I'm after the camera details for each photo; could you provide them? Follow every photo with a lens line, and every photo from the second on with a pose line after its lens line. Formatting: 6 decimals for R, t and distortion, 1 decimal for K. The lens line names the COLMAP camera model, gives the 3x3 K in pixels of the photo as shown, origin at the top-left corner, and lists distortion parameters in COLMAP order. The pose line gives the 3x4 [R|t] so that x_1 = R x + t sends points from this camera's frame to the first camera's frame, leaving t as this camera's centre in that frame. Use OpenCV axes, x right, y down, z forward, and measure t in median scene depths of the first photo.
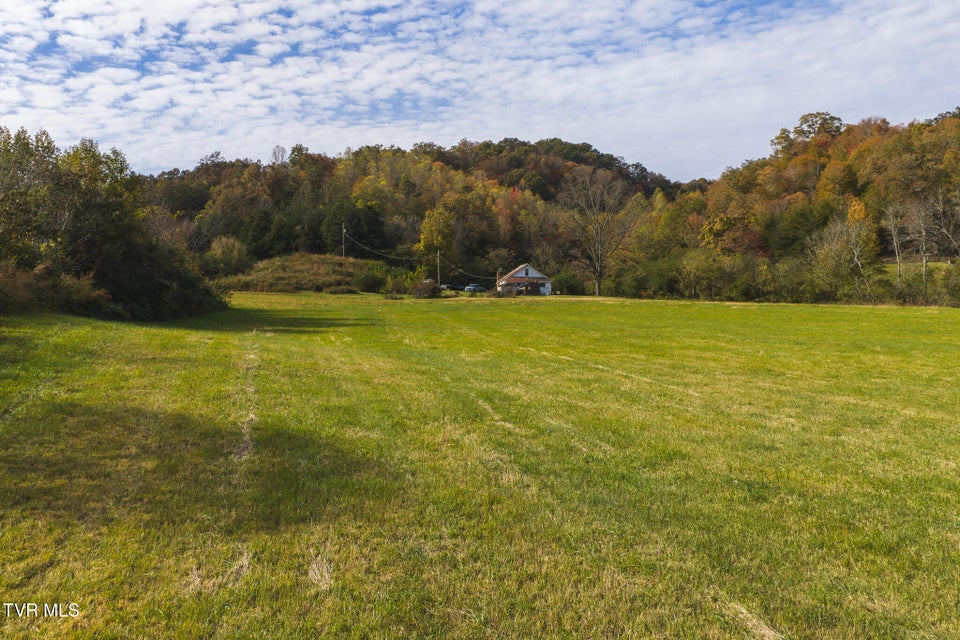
lens RADIAL K [[793.6, 0, 488.9], [0, 793.6, 338.8], [0, 0, 1]] dist [0.009429, -0.010994]
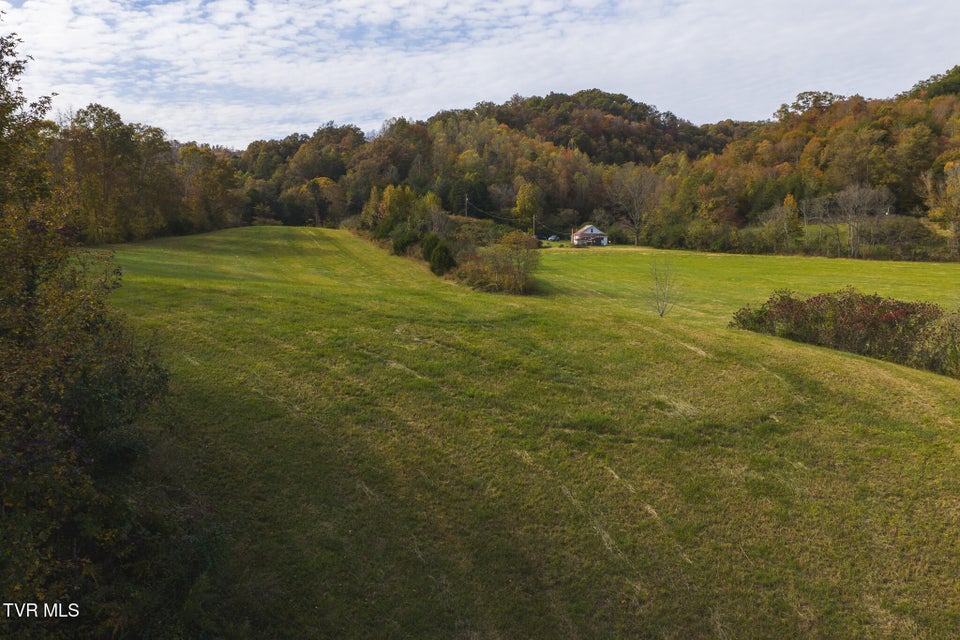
lens RADIAL K [[793.6, 0, 476.7], [0, 793.6, 341.6], [0, 0, 1]] dist [0.009429, -0.010994]
pose [[0.998845, 0.008595, -0.047273, -0.064876], [-0.004110, 0.995547, 0.094179, -0.006466], [0.047872, -0.093876, 0.994432, -0.380089]]
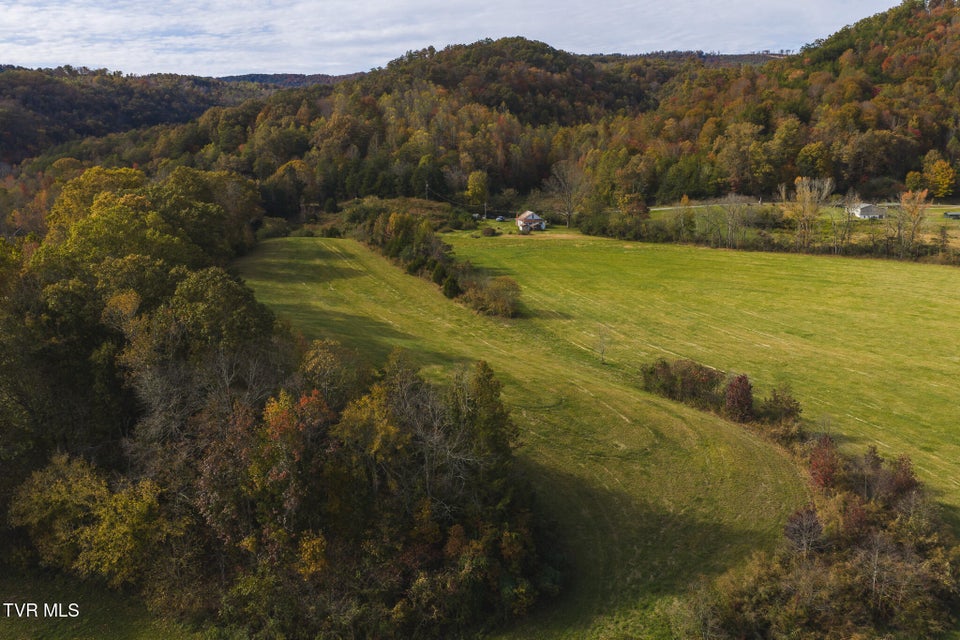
lens RADIAL K [[793.6, 0, 470.4], [0, 793.6, 353.0], [0, 0, 1]] dist [0.009429, -0.010994]
pose [[0.998680, -0.019518, 0.047502, -0.128521], [0.008941, 0.976916, 0.213436, -0.107869], [-0.050571, -0.212730, 0.975801, -0.616642]]
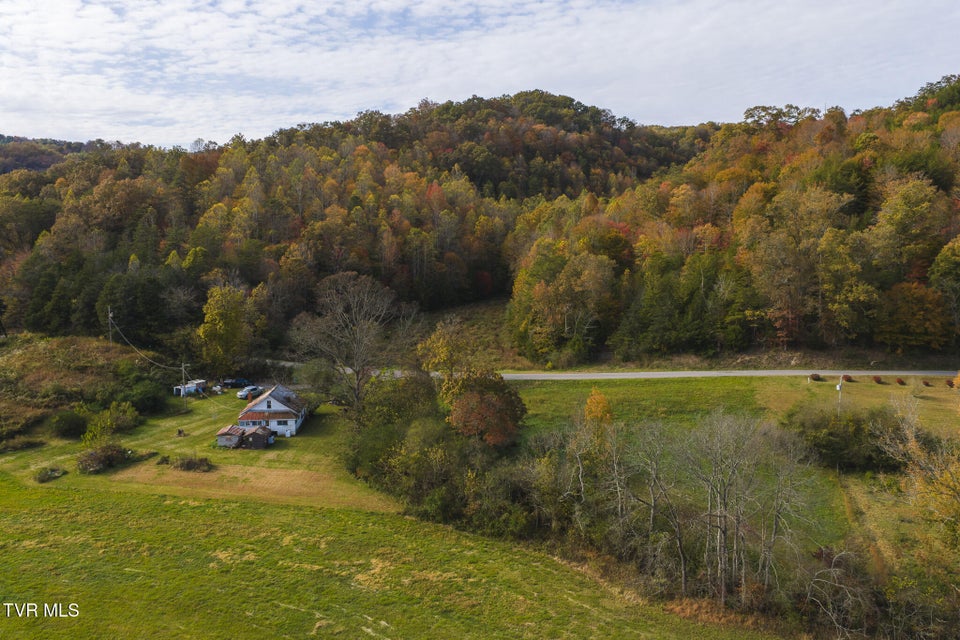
lens RADIAL K [[793.6, 0, 497.3], [0, 793.6, 347.3], [0, 0, 1]] dist [0.009429, -0.010994]
pose [[0.998970, 0.005953, -0.044977, 0.196162], [-0.000829, 0.993583, 0.113100, -0.144620], [0.045362, -0.112946, 0.992565, 0.126243]]
